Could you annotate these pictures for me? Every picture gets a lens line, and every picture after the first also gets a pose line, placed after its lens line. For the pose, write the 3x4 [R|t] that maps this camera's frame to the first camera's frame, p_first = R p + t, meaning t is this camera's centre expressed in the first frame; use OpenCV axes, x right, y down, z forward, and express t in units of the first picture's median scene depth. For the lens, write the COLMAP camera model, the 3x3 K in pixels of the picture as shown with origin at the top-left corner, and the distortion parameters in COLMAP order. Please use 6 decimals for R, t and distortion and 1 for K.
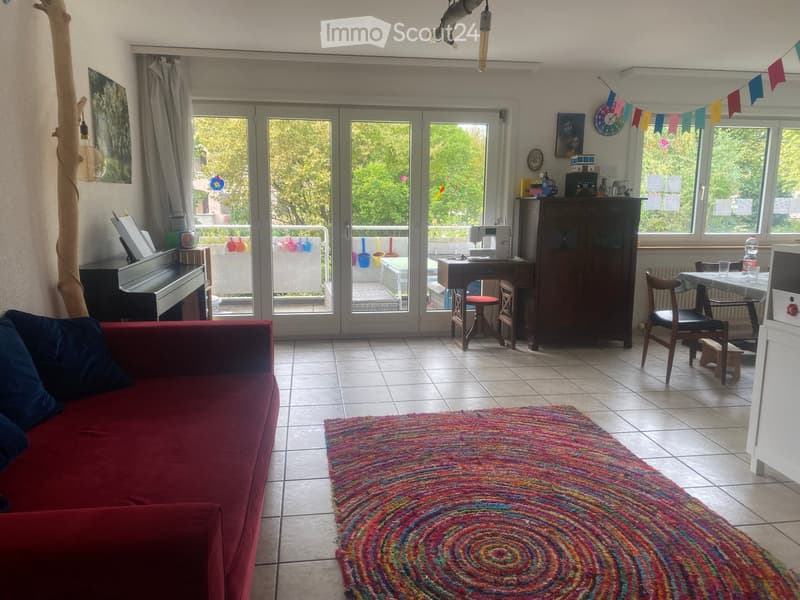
lens RADIAL K [[623.3, 0, 400.0], [0, 623.3, 300.0], [0, 0, 1]] dist [0.014138, -0.010058]
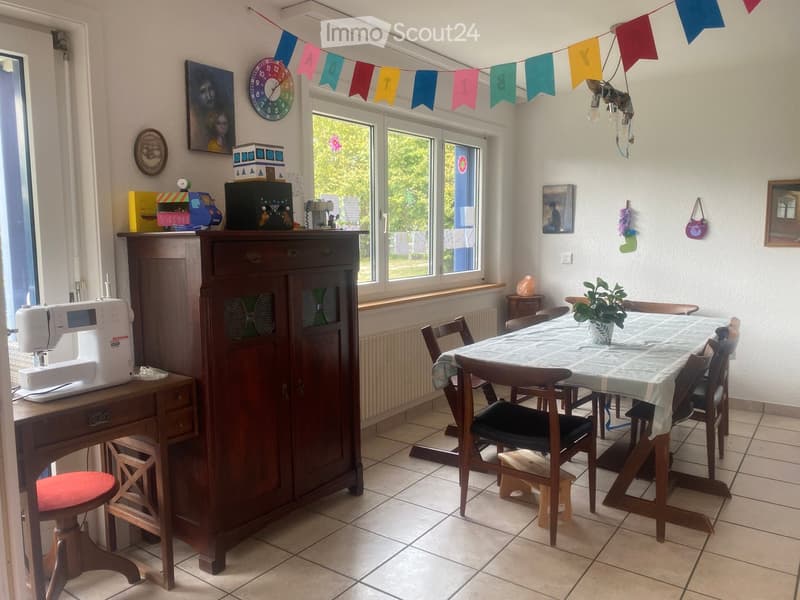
lens RADIAL K [[623.3, 0, 400.0], [0, 623.3, 300.0], [0, 0, 1]] dist [0.014138, -0.010058]
pose [[0.701465, -0.091972, 0.706745, 0.008476], [0.133689, 0.991016, -0.003725, -0.090533], [-0.700053, 0.097097, 0.707459, 0.560305]]
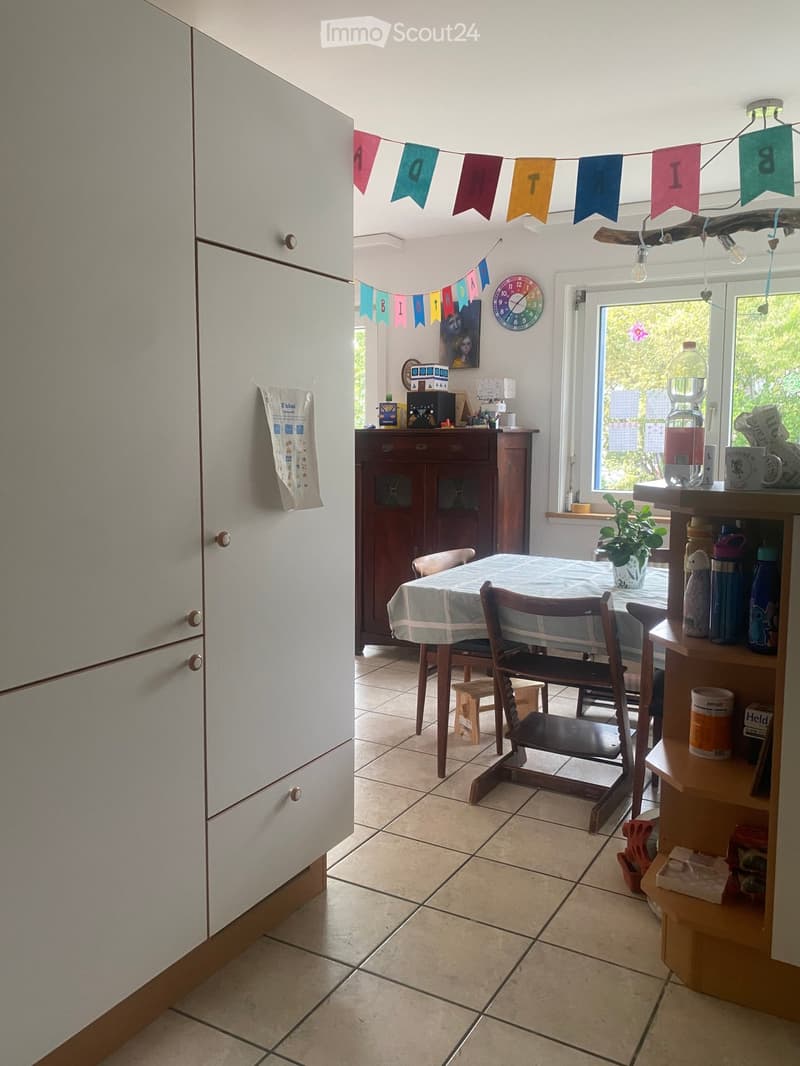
lens RADIAL K [[830.6, 0, 400.0], [0, 830.6, 533.0], [0, 0, 1]] dist [0.014138, -0.010058]
pose [[0.774764, 0.068613, -0.628517, 0.795108], [-0.100340, 0.994839, -0.015085, -0.040307], [0.624238, 0.074752, 0.777650, 0.309771]]
